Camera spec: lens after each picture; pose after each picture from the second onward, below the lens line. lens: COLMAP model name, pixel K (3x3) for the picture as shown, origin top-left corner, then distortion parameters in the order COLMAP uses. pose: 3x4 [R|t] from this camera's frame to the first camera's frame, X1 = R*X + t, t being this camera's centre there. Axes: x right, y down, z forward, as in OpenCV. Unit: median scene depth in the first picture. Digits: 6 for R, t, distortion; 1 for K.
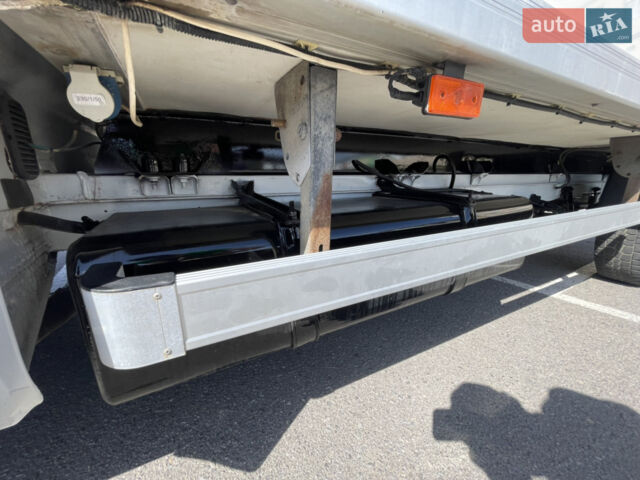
lens RADIAL K [[256.3, 0, 320.0], [0, 256.3, 240.0], [0, 0, 1]] dist [-0.003874, -0.000602]
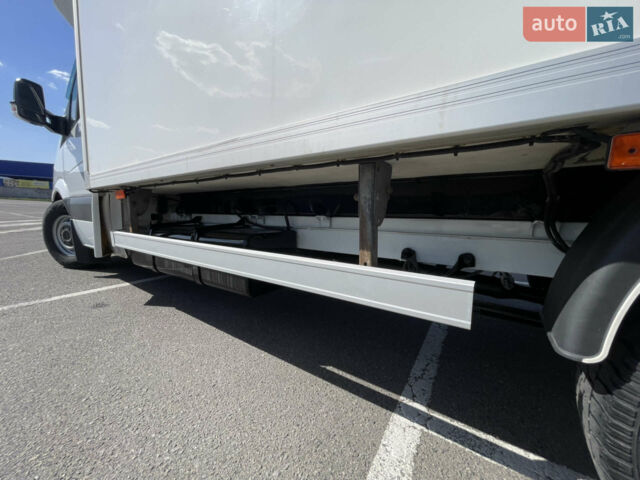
lens RADIAL K [[256.3, 0, 320.0], [0, 256.3, 240.0], [0, 0, 1]] dist [-0.003874, -0.000602]
pose [[0.455132, 0.095043, -0.885337, 1.436152], [-0.238555, 0.970955, -0.018401, -0.139232], [0.857873, 0.219577, 0.464585, 0.517855]]
